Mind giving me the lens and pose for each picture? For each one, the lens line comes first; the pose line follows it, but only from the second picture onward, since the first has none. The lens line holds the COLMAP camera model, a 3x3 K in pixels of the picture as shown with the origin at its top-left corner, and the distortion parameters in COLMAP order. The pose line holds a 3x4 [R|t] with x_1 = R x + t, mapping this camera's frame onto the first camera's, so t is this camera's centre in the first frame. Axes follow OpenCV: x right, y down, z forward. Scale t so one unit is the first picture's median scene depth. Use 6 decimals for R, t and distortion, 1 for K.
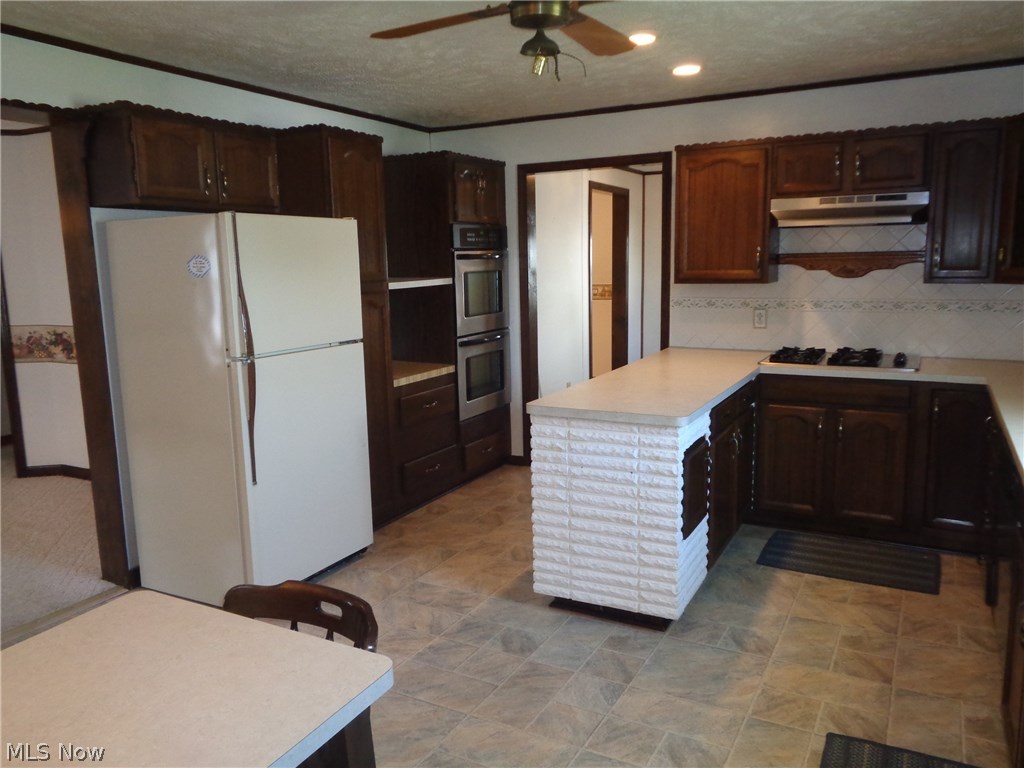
lens RADIAL K [[772.8, 0, 528.9], [0, 772.8, 375.0], [0, 0, 1]] dist [0.024899, -0.013970]
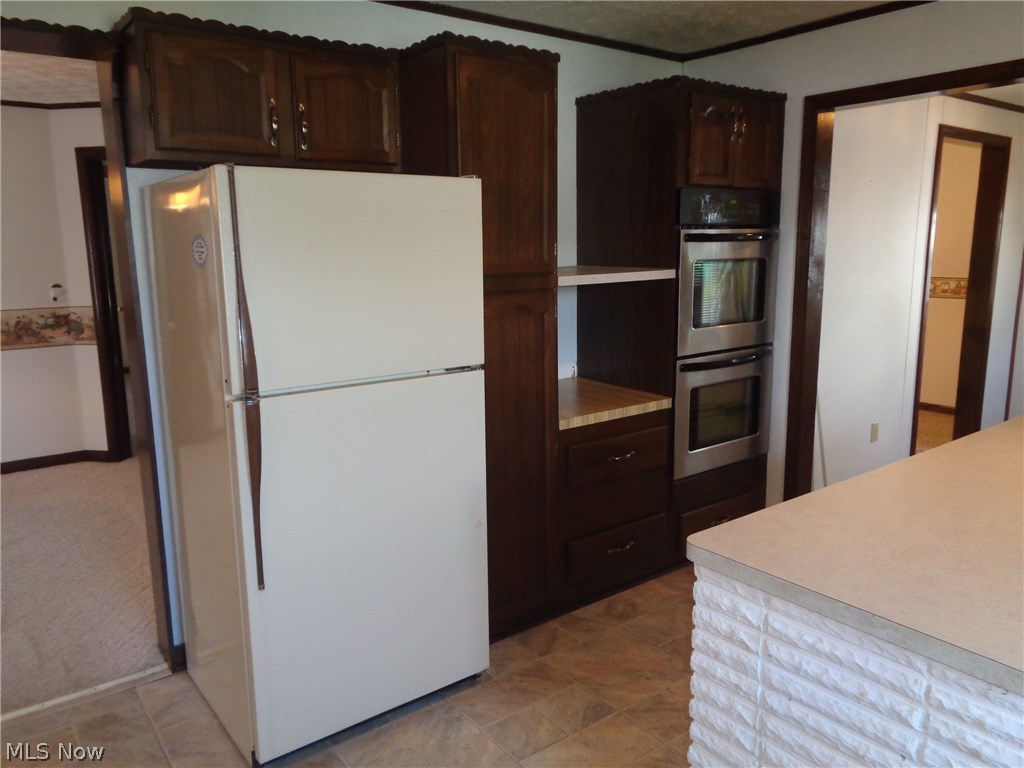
lens RADIAL K [[772.8, 0, 522.0], [0, 772.8, 377.3], [0, 0, 1]] dist [0.024899, -0.013970]
pose [[0.907286, 0.085916, -0.411643, 0.086639], [-0.073752, 0.996244, 0.045378, -0.072124], [0.413996, -0.010811, 0.910215, 0.449948]]
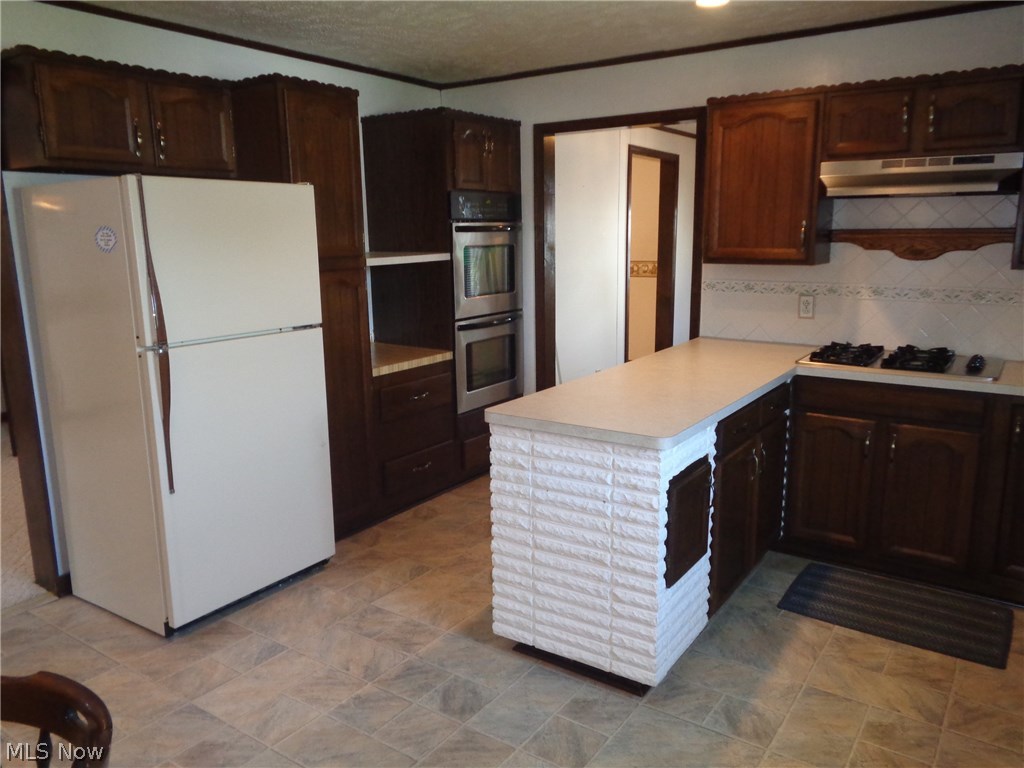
lens RADIAL K [[772.8, 0, 521.7], [0, 772.8, 378.4], [0, 0, 1]] dist [0.024899, -0.013970]
pose [[0.993699, 0.029644, -0.108088, 0.111288], [-0.025407, 0.998862, 0.040365, -0.027694], [0.109162, -0.037364, 0.993322, 0.166977]]
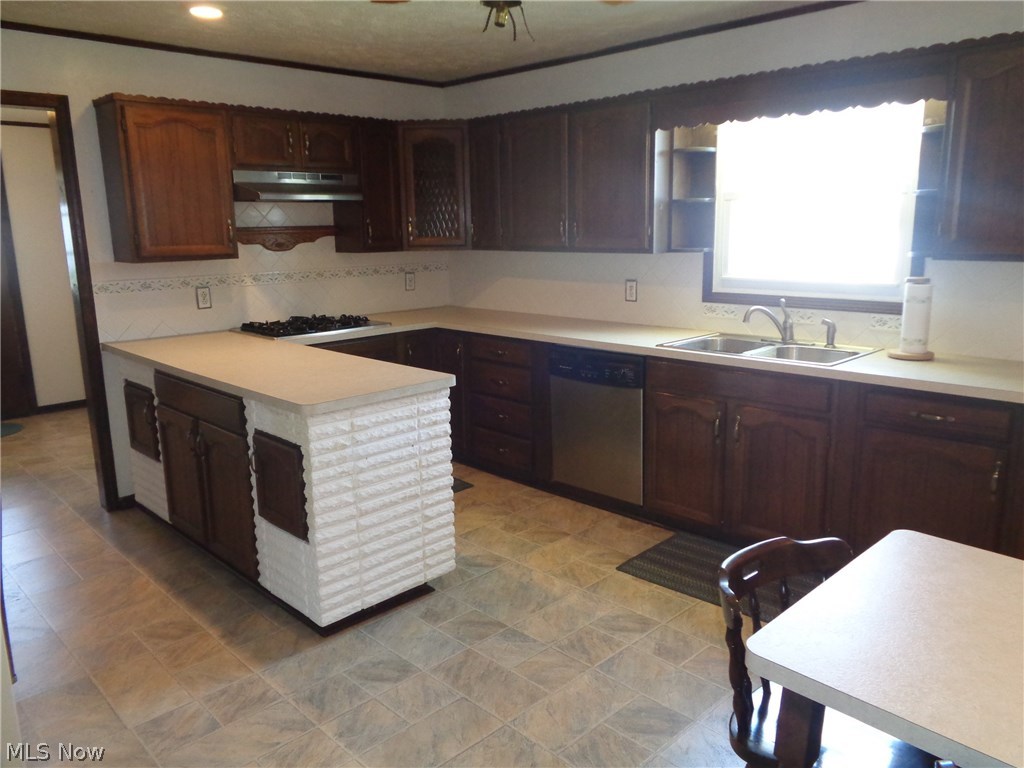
lens RADIAL K [[772.8, 0, 507.3], [0, 772.8, 370.1], [0, 0, 1]] dist [0.024899, -0.013970]
pose [[0.315478, -0.167284, 0.934071, -0.620675], [0.157097, 0.979963, 0.122444, -0.058421], [-0.935839, 0.108111, 0.335437, 0.467632]]
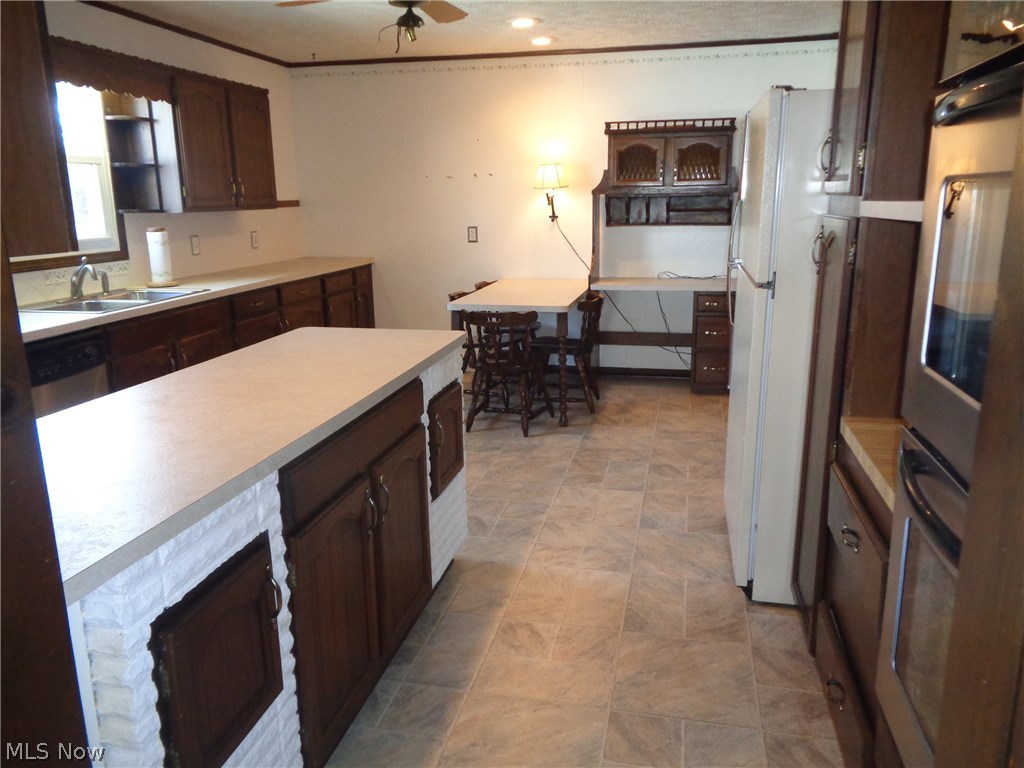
lens RADIAL K [[772.8, 0, 514.7], [0, 772.8, 380.6], [0, 0, 1]] dist [0.024899, -0.013970]
pose [[-0.965345, 0.093305, -0.243726, 0.149201], [-0.006882, 0.924478, 0.381174, -0.228466], [0.260885, 0.369642, -0.891798, 1.651004]]
